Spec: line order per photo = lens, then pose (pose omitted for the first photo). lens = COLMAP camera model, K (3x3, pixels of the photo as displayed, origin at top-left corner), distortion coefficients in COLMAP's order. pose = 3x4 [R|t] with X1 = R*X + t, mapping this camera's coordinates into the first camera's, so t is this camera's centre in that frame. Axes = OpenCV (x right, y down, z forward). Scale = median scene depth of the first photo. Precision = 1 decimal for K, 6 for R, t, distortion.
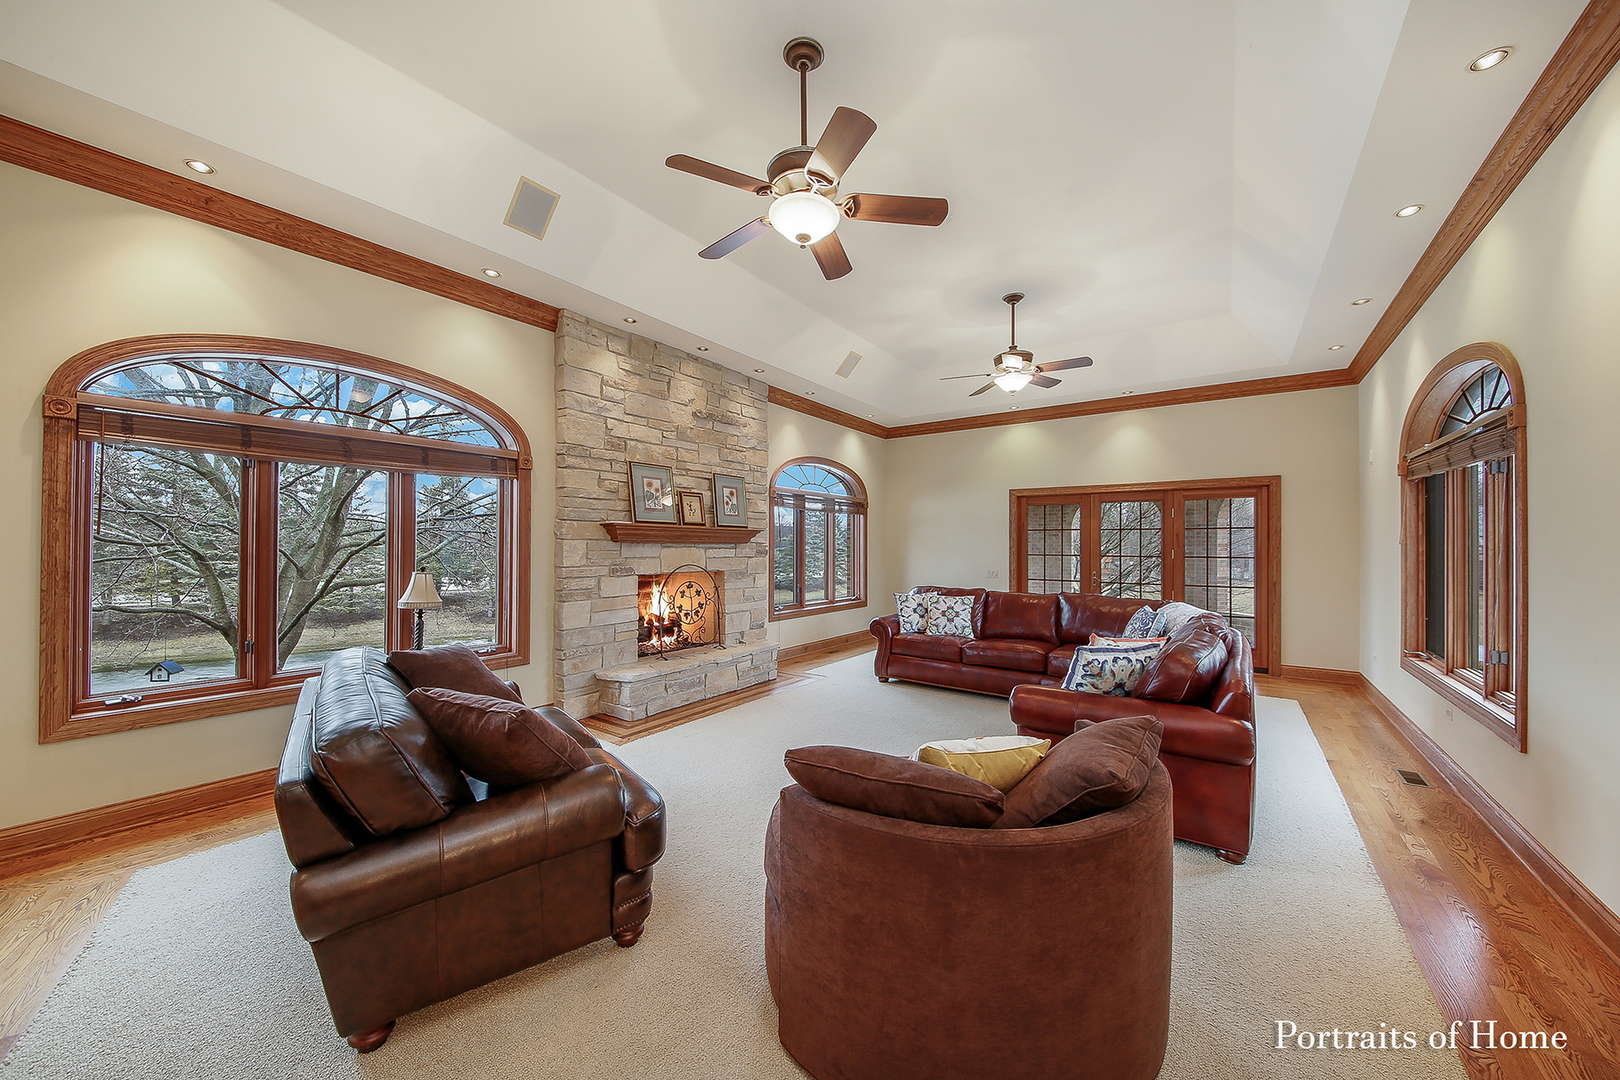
lens RADIAL K [[577.0, 0, 802.6], [0, 577.0, 542.5], [0, 0, 1]] dist [0.001869, 0.000067]
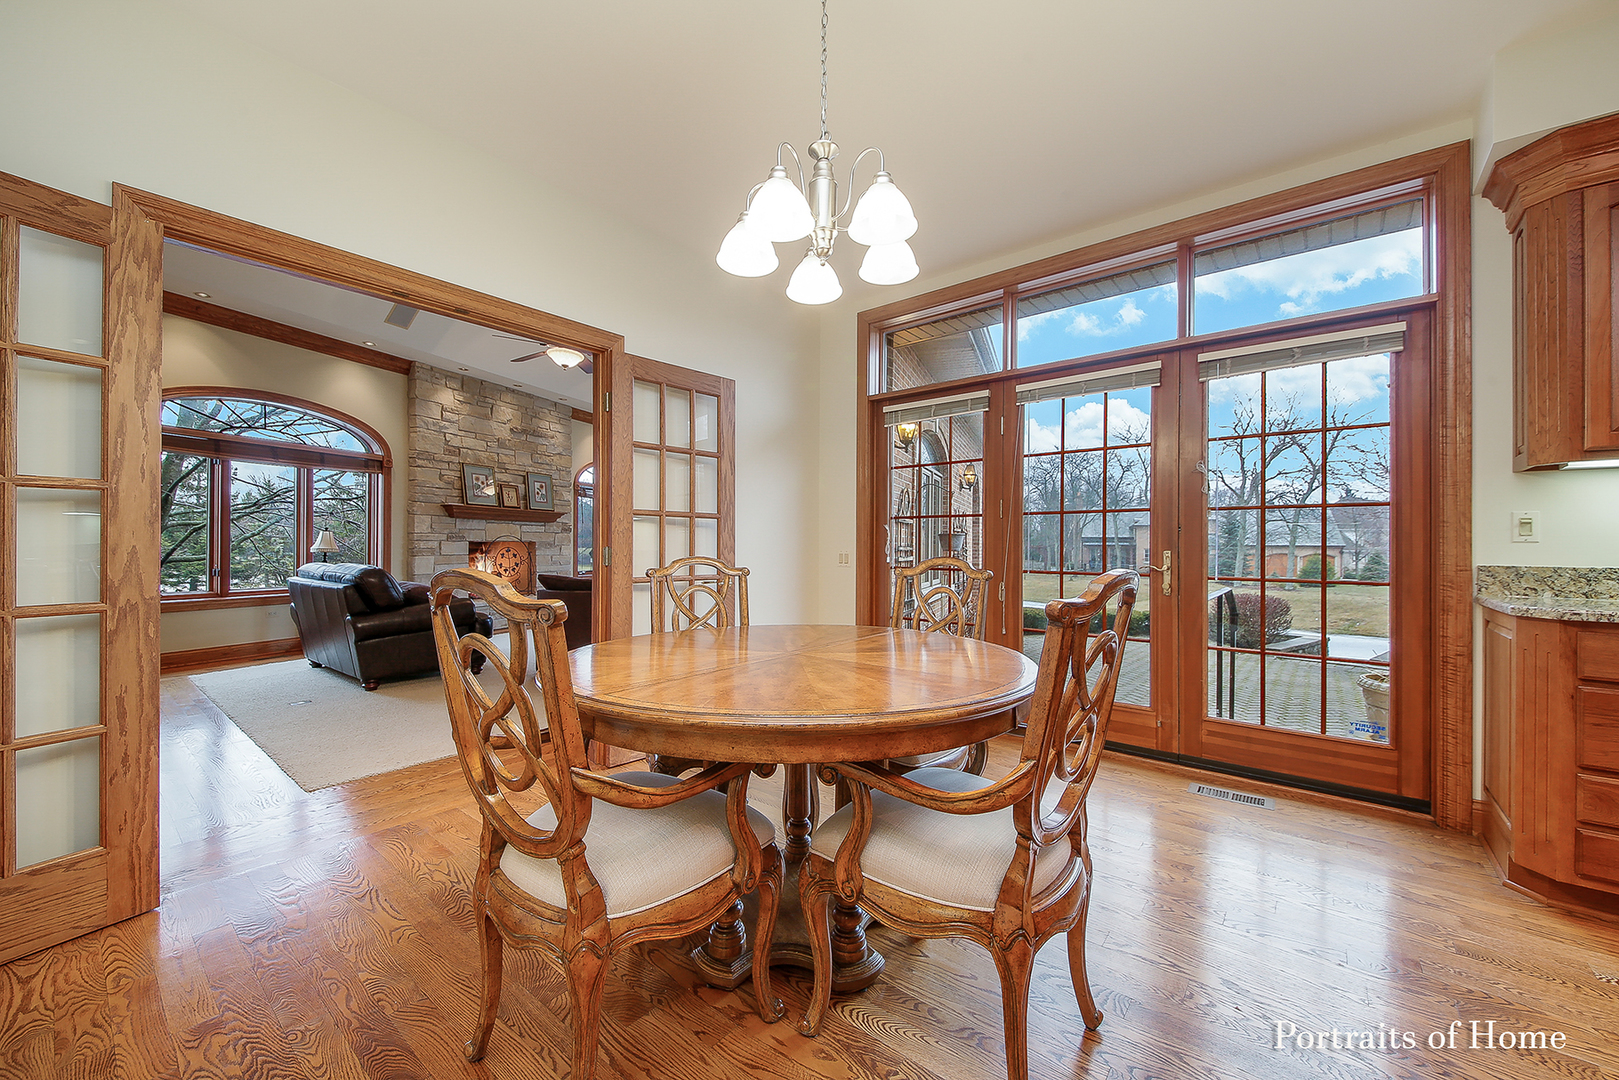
lens RADIAL K [[625.0, 0, 822.3], [0, 625.0, 544.7], [0, 0, 1]] dist [-0.008263, -0.000615]
pose [[0.966104, -0.000341, 0.258155, 0.164443], [-0.000654, 0.999993, 0.003768, 0.057128], [-0.258154, -0.003809, 0.966096, -0.722887]]
